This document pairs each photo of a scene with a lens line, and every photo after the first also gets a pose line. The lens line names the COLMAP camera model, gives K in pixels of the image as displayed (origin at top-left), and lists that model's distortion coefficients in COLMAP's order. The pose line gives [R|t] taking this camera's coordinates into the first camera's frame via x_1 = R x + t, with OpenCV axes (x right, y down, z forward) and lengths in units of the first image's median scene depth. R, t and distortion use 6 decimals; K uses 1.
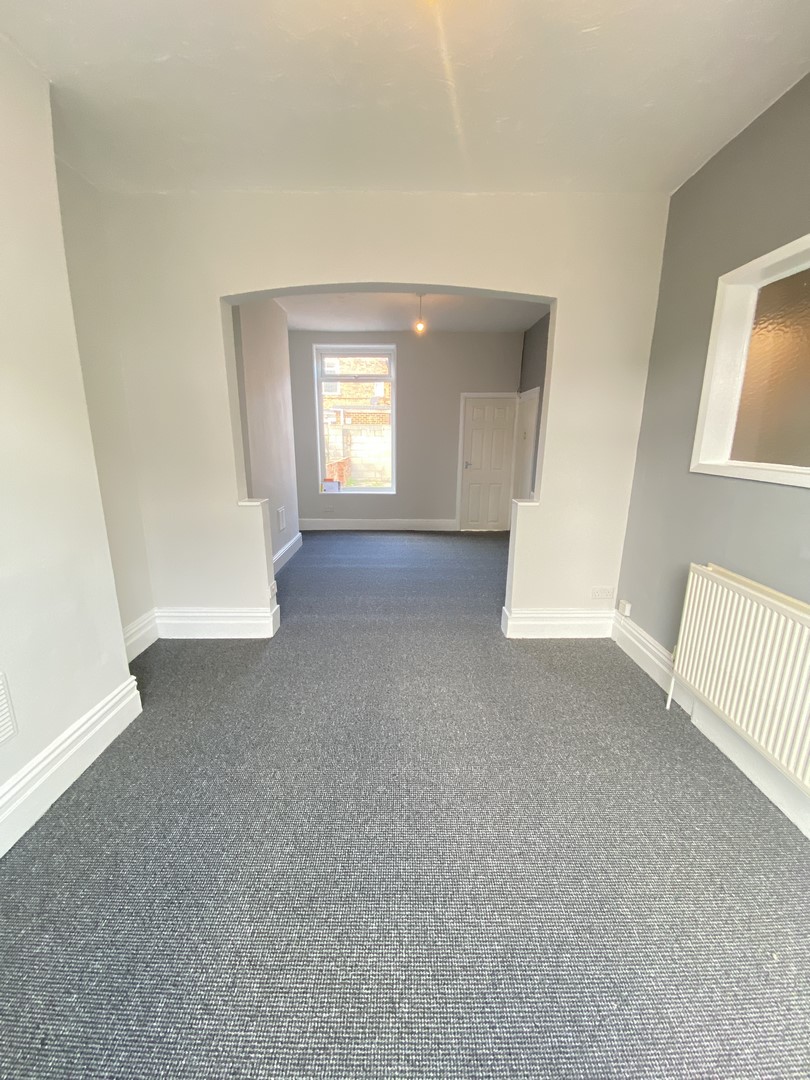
lens RADIAL K [[439.0, 0, 405.0], [0, 439.0, 540.0], [0, 0, 1]] dist [0.001288, -0.012817]
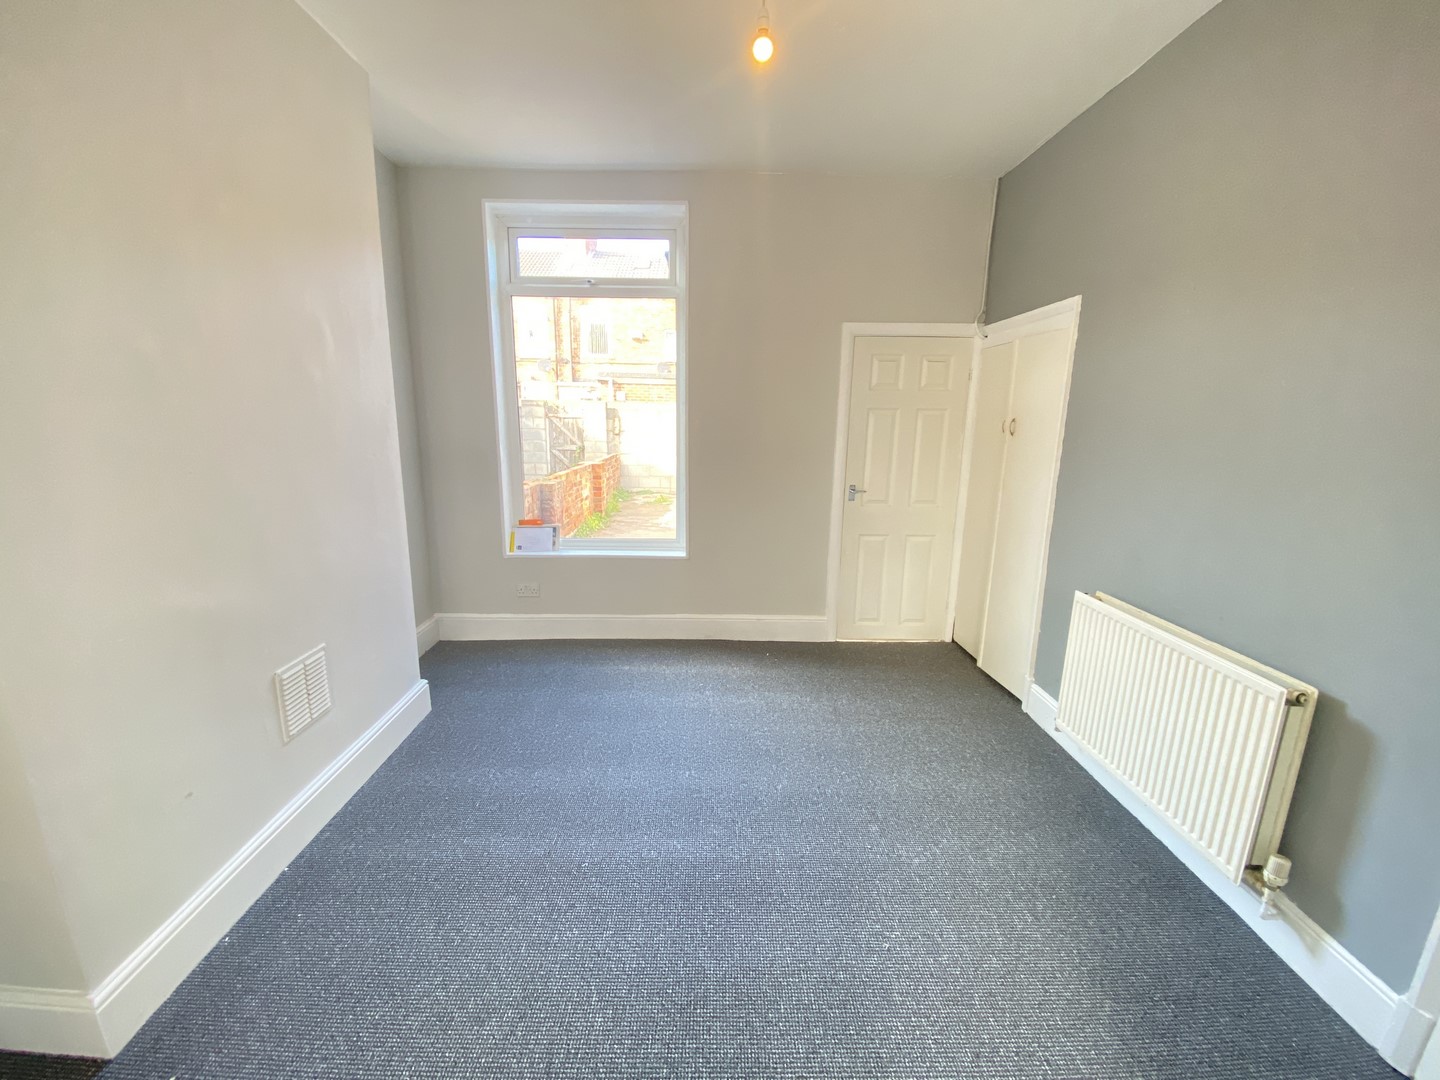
lens RADIAL K [[585.4, 0, 719.2], [0, 585.4, 533.5], [0, 0, 1]] dist [0.001288, -0.012817]
pose [[0.999808, 0.006476, 0.018492, 0.000823], [-0.005741, 0.999202, -0.039521, -0.107758], [-0.018733, 0.039407, 0.999048, 0.434014]]
